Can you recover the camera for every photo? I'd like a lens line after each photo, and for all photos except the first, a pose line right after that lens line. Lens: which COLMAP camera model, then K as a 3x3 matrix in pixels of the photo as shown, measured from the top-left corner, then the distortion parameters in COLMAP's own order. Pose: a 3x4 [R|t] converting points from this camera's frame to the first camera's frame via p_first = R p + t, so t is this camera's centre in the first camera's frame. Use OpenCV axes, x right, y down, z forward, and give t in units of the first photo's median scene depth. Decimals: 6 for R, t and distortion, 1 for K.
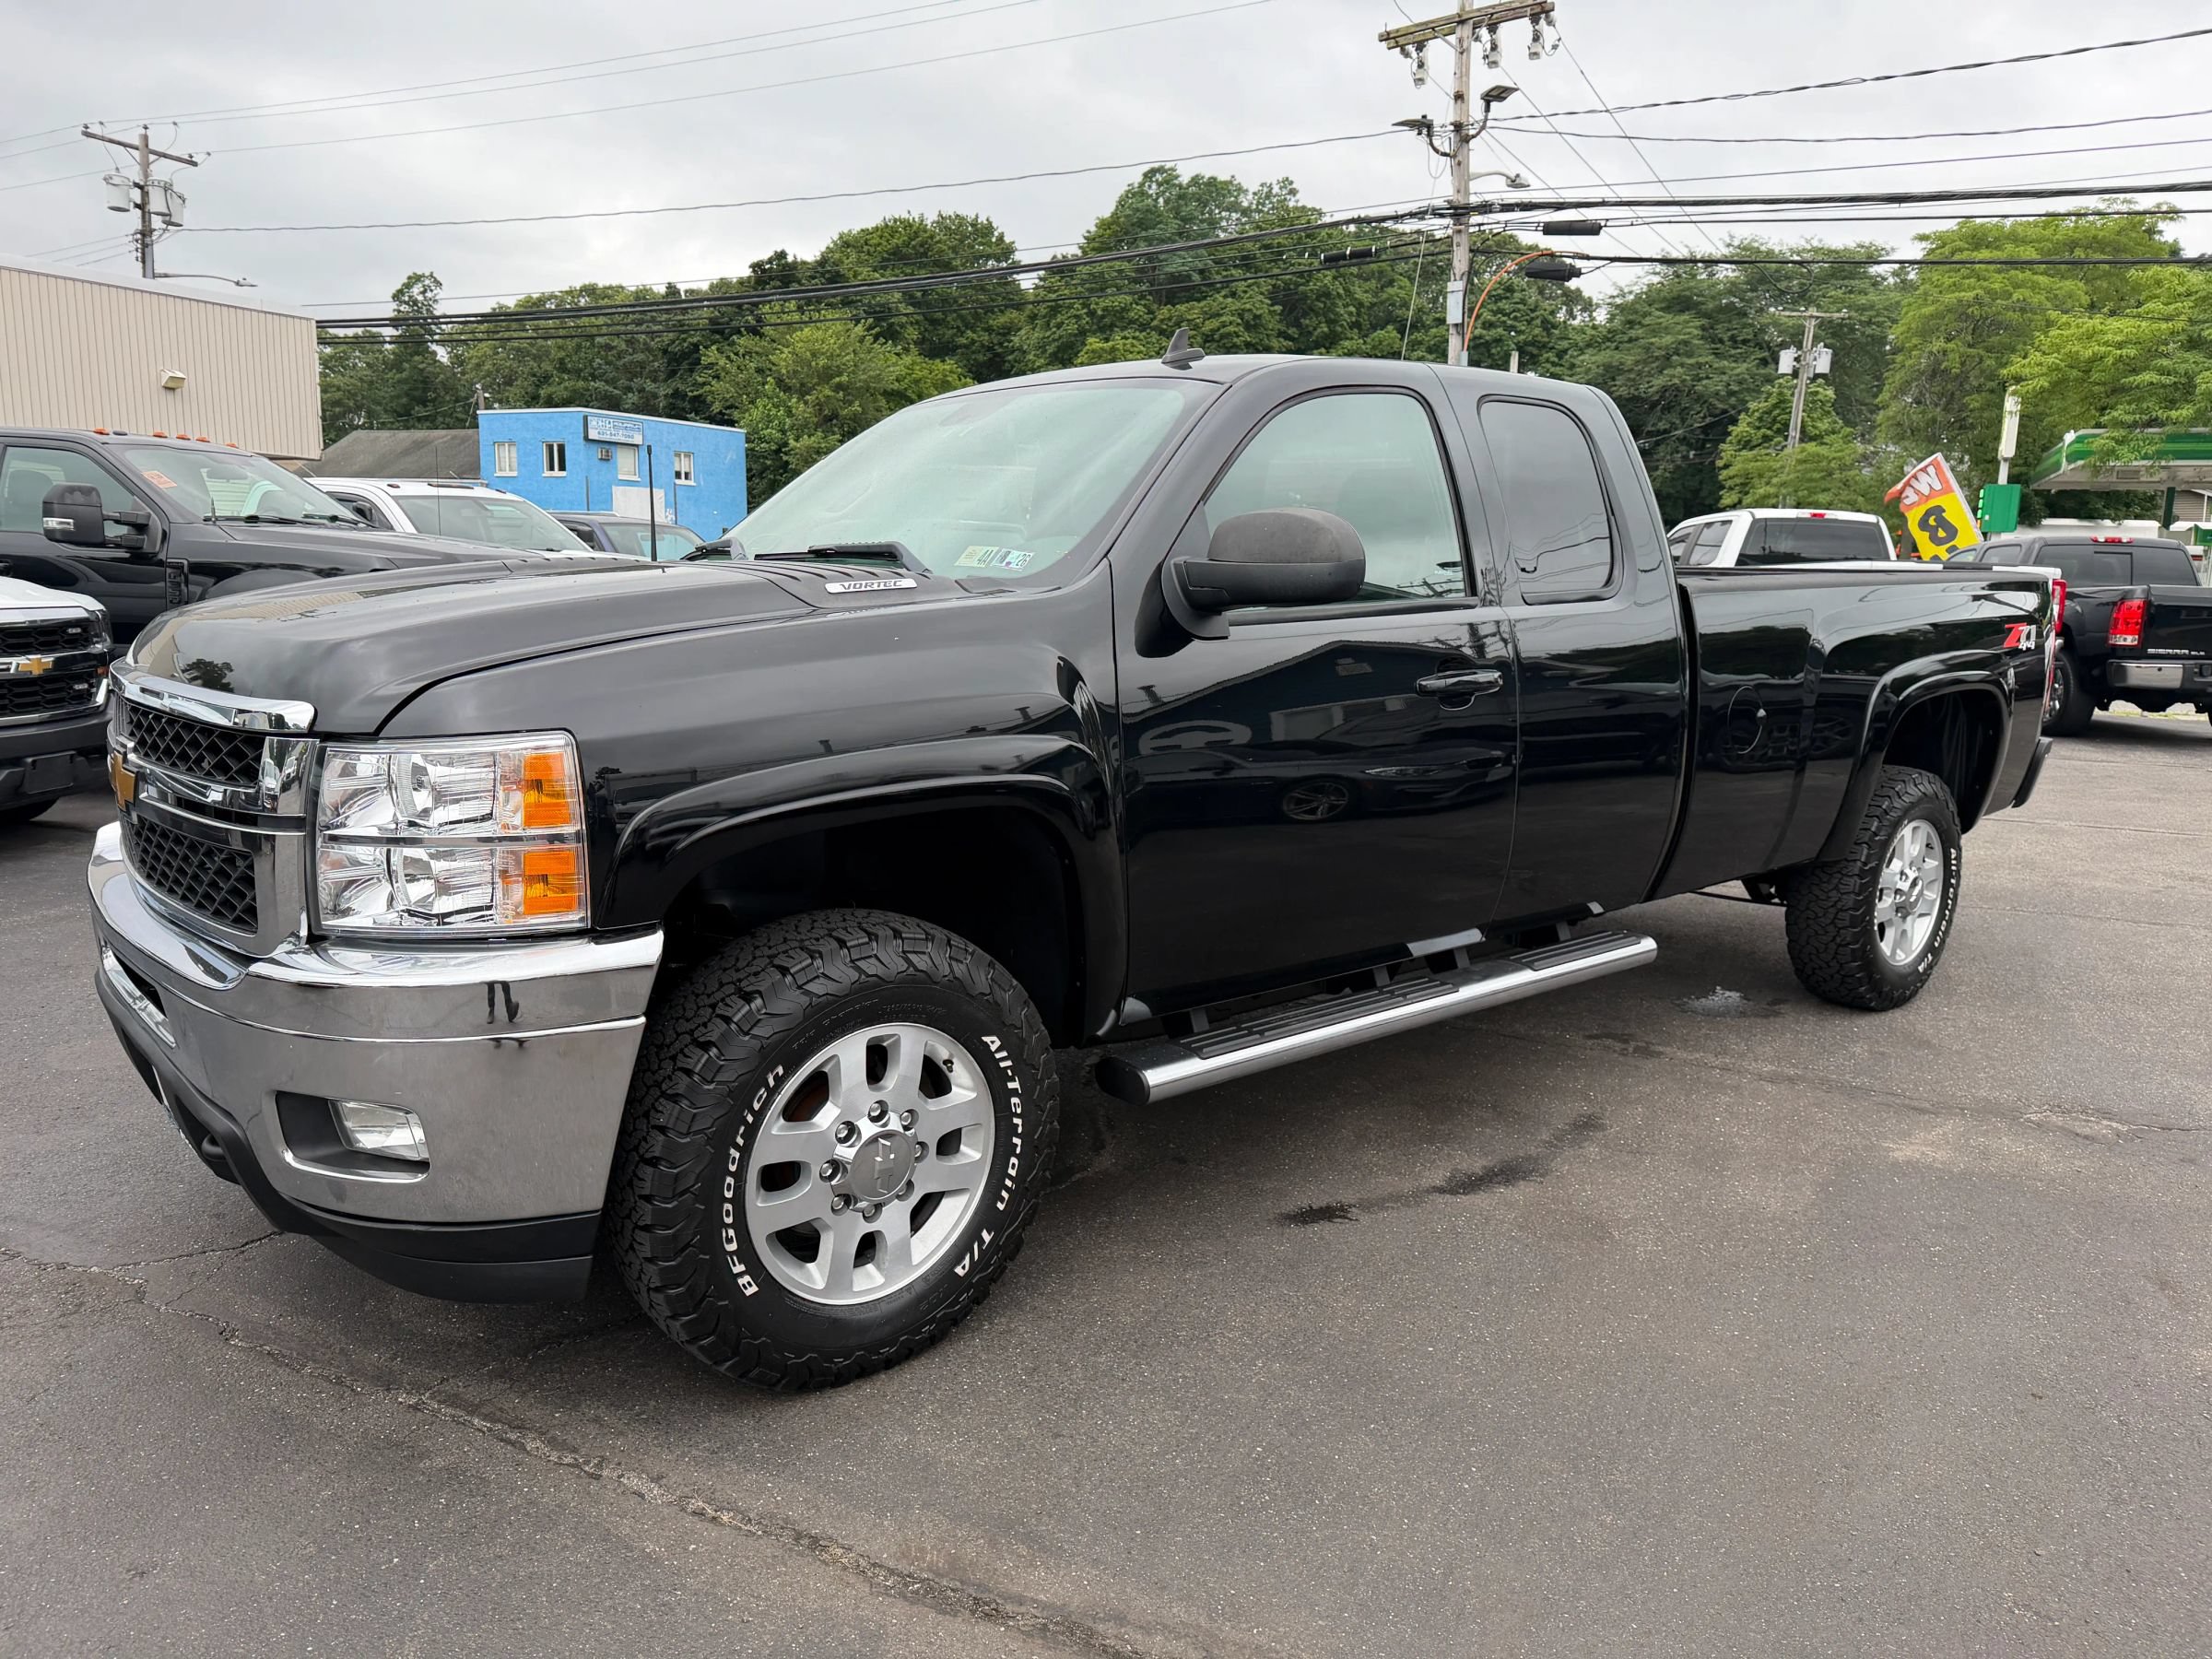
lens RADIAL K [[1581.3, 0, 1106.0], [0, 1581.3, 829.5], [0, 0, 1]] dist [0.038741, -0.057624]
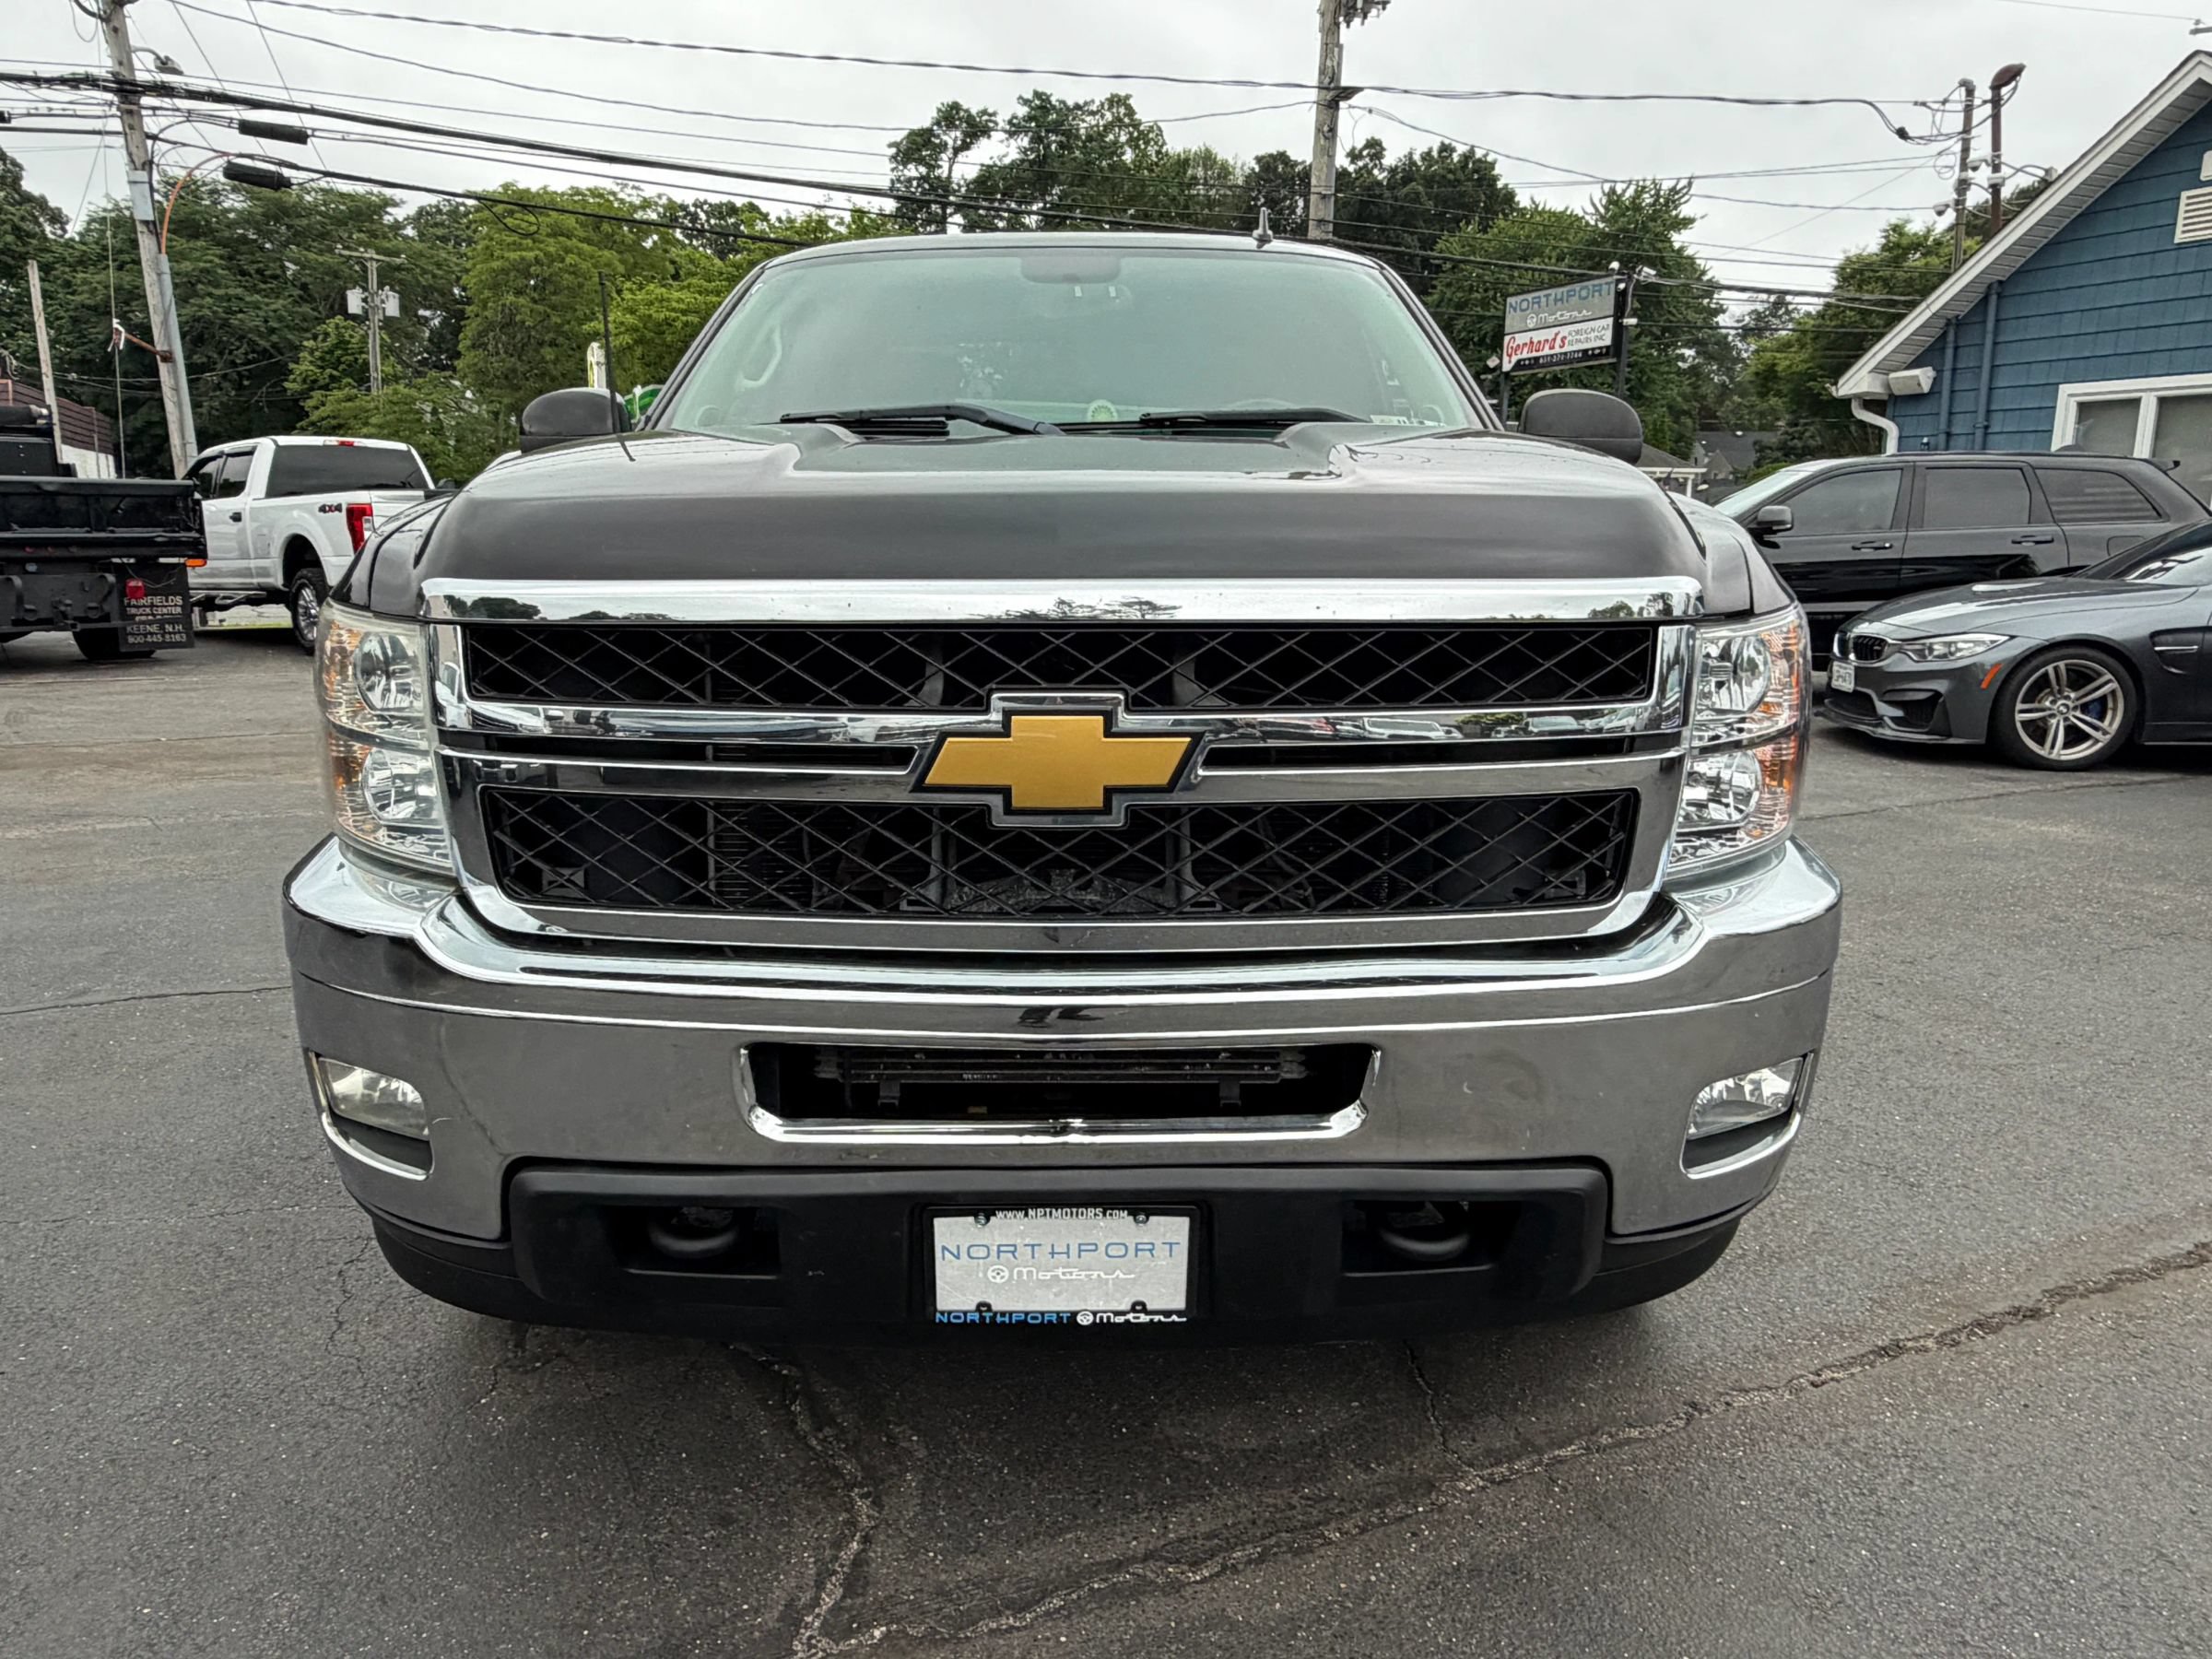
lens RADIAL K [[1512.3, 0, 1088.5], [0, 1512.3, 843.3], [0, 0, 1]] dist [-0.001917, 0.003705]
pose [[0.632447, -0.178249, 0.753816, -0.066115], [0.138480, 0.983504, 0.116377, -0.004229], [-0.762125, 0.030786, 0.646697, 0.040160]]
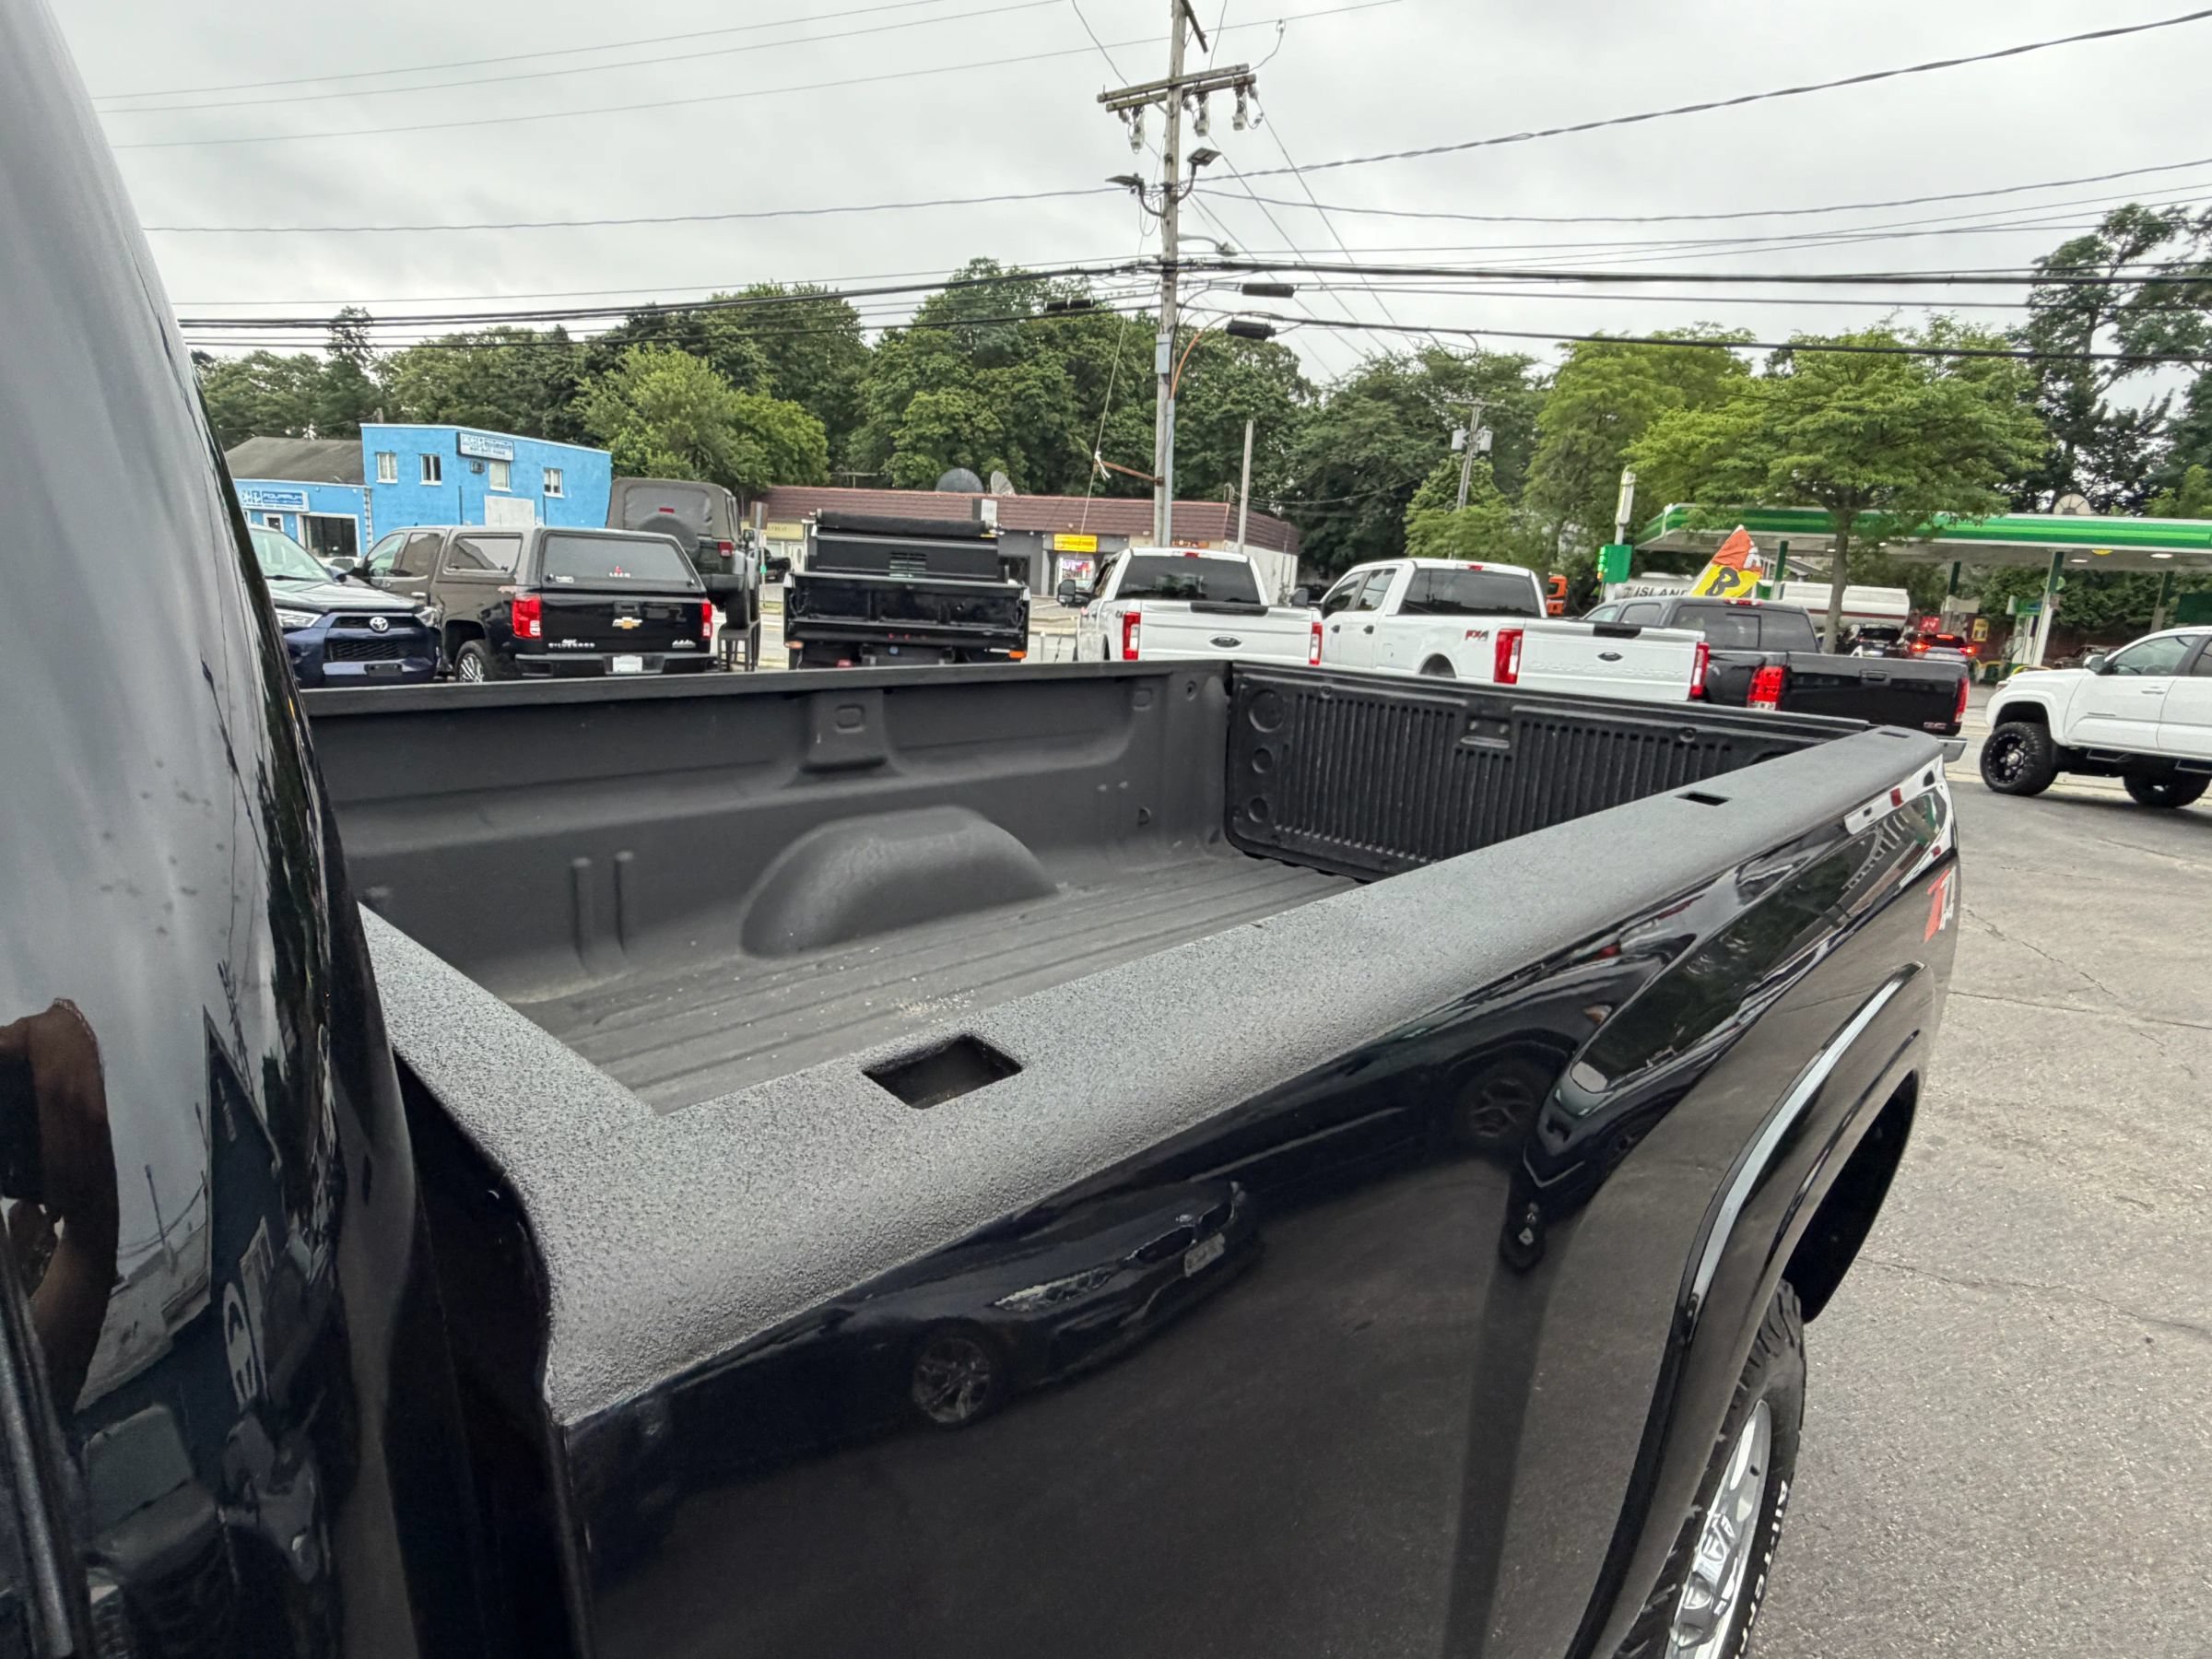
lens RADIAL K [[1173.8, 0, 1106.0], [0, 1173.8, 829.5], [0, 0, 1]] dist [-0.000909, -0.000316]
pose [[0.992768, 0.012270, 0.119421, 0.042741], [-0.017660, 0.998867, 0.044181, -0.020216], [-0.118743, -0.045970, 0.991860, 0.093777]]
